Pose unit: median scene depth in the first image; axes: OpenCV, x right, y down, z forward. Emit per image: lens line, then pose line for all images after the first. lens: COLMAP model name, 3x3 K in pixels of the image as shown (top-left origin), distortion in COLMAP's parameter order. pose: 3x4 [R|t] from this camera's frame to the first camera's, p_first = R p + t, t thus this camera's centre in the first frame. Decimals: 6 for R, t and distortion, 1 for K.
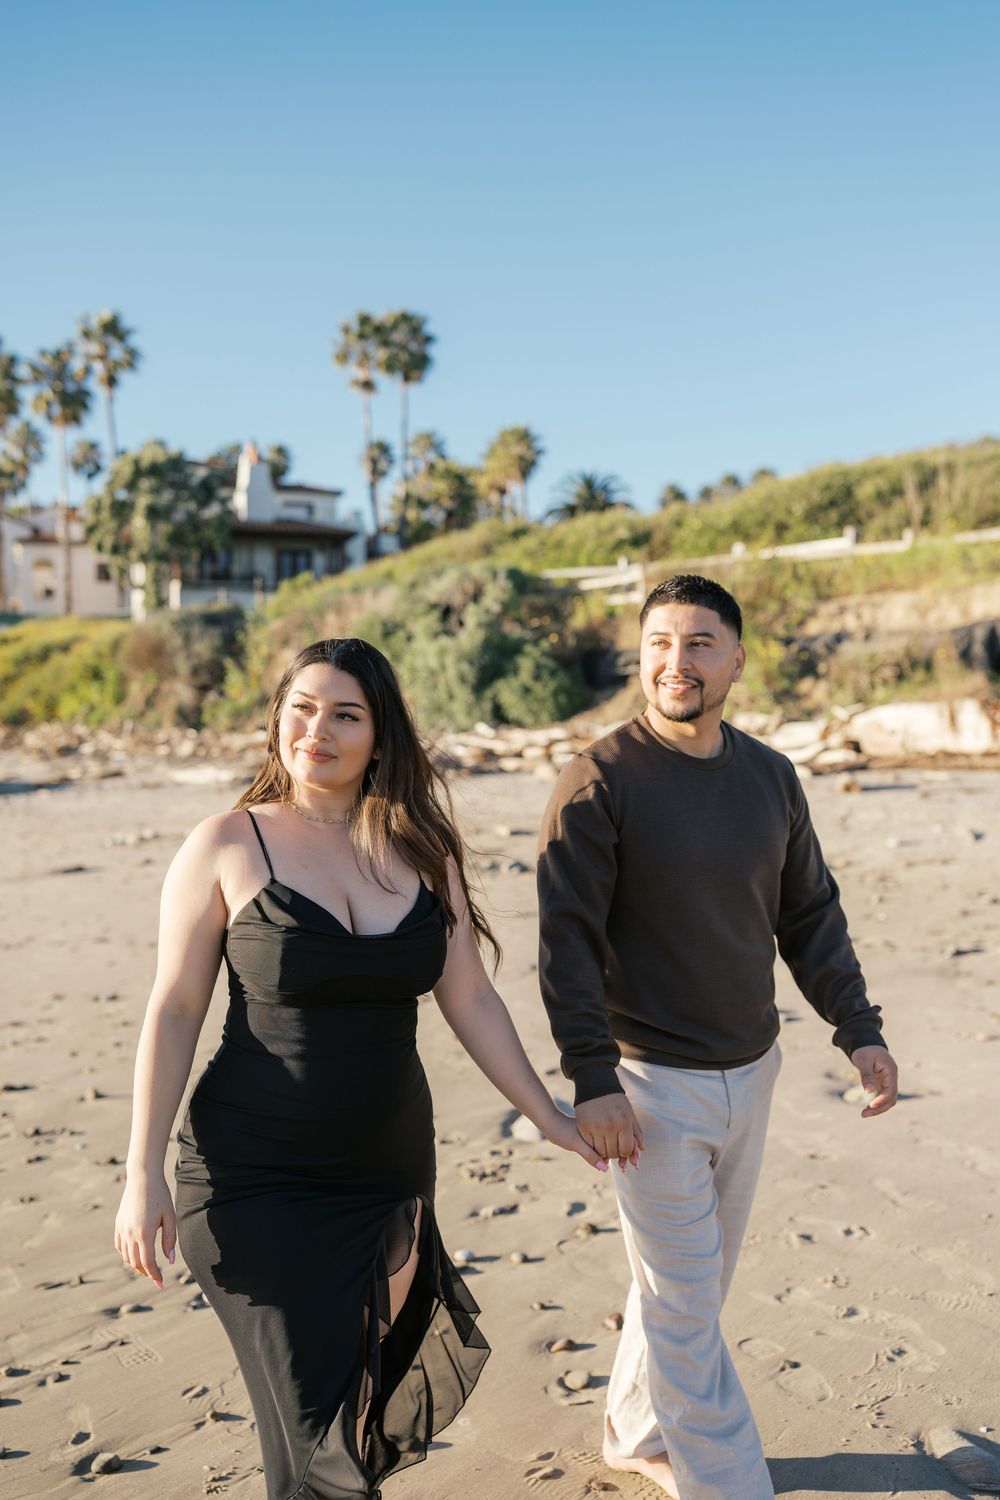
lens RADIAL K [[1474.4, 0, 500.0], [0, 1474.4, 750.0], [0, 0, 1]] dist [0.012659, -0.000566]
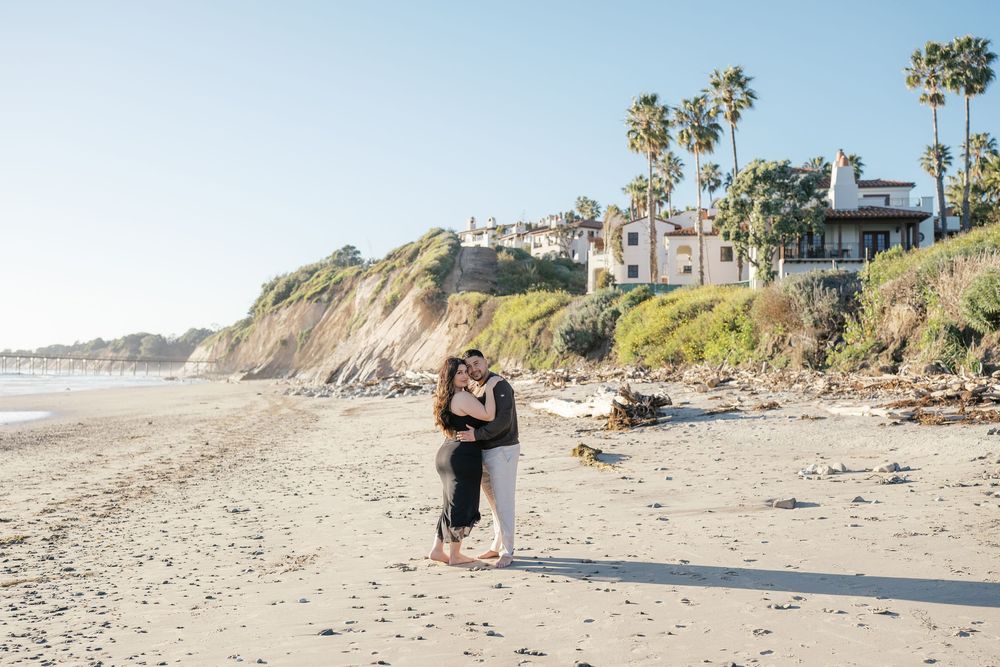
lens RADIAL K [[982.9, 0, 500.0], [0, 982.9, 333.5], [0, 0, 1]] dist [0.012659, -0.000566]
pose [[0.896736, -0.001857, -0.442562, -0.053191], [-0.019495, 0.998855, -0.043692, -0.001924], [0.442137, 0.047808, 0.895673, 0.088205]]
